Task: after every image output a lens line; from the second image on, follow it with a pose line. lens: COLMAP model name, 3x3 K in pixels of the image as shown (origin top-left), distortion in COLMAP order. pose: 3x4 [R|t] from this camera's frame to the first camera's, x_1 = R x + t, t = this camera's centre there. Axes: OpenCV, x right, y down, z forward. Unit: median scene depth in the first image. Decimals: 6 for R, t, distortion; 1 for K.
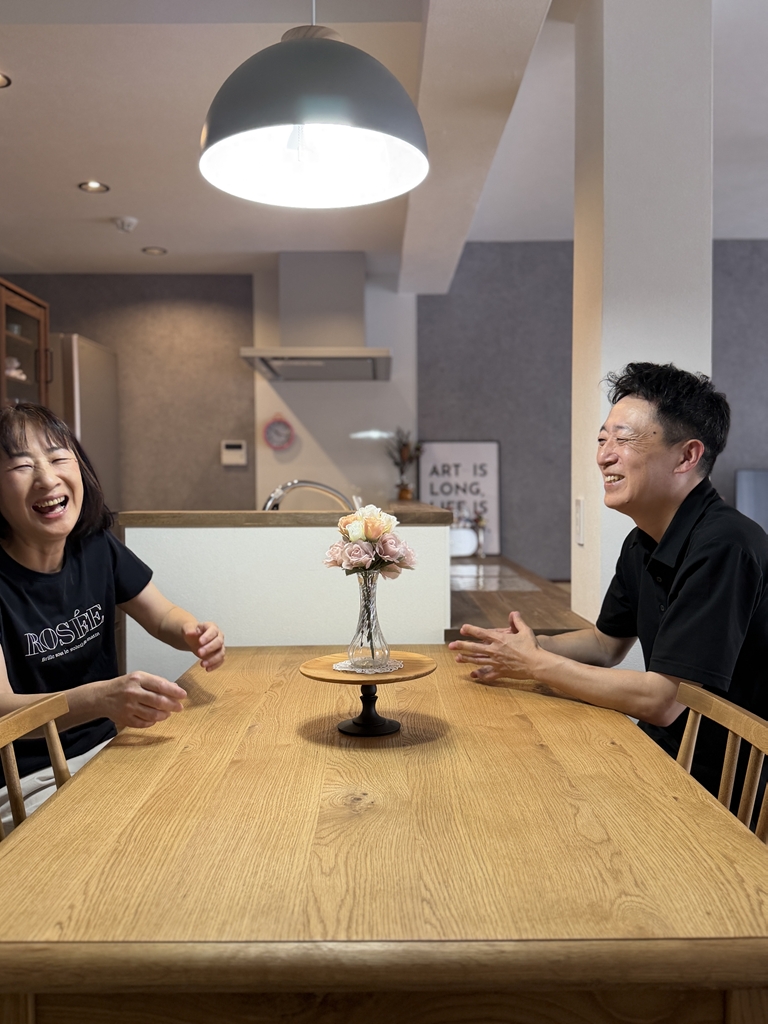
lens RADIAL K [[918.8, 0, 388.4], [0, 918.8, 517.8], [0, 0, 1]] dist [0.072689, -0.135589]
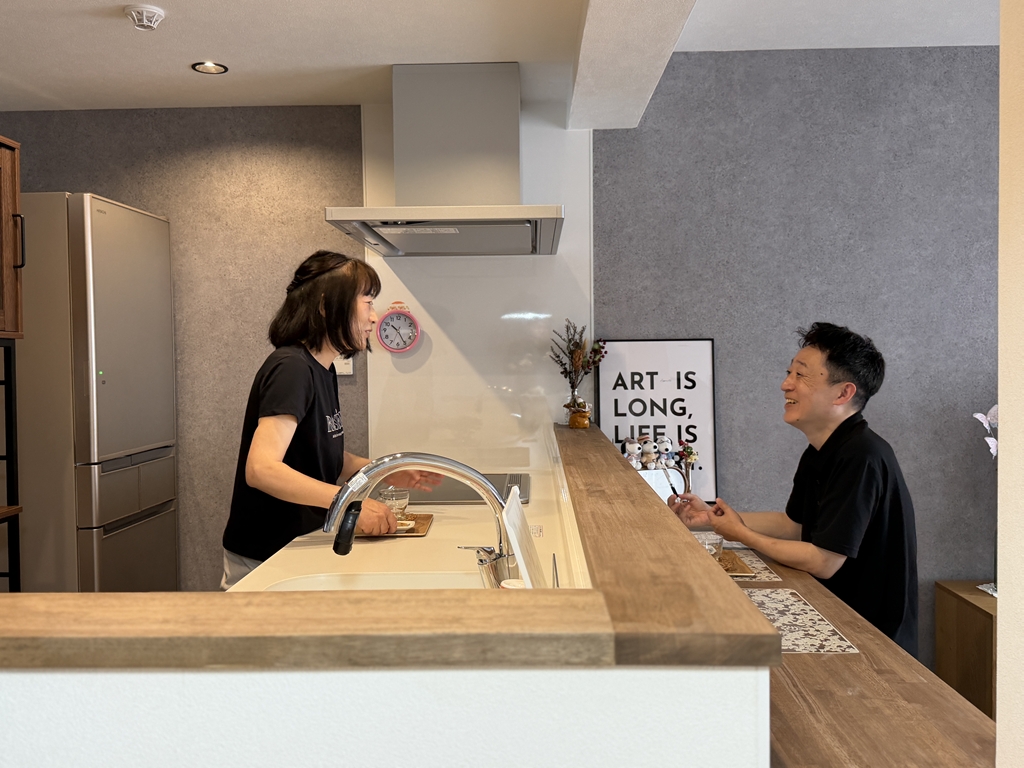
lens RADIAL K [[918.8, 0, 495.0], [0, 918.8, 388.9], [0, 0, 1]] dist [0.072689, -0.135589]
pose [[0.998773, -0.004126, -0.049346, -0.014961], [0.004310, 0.999984, 0.003616, -0.068456], [0.049330, -0.003825, 0.998775, 0.414890]]
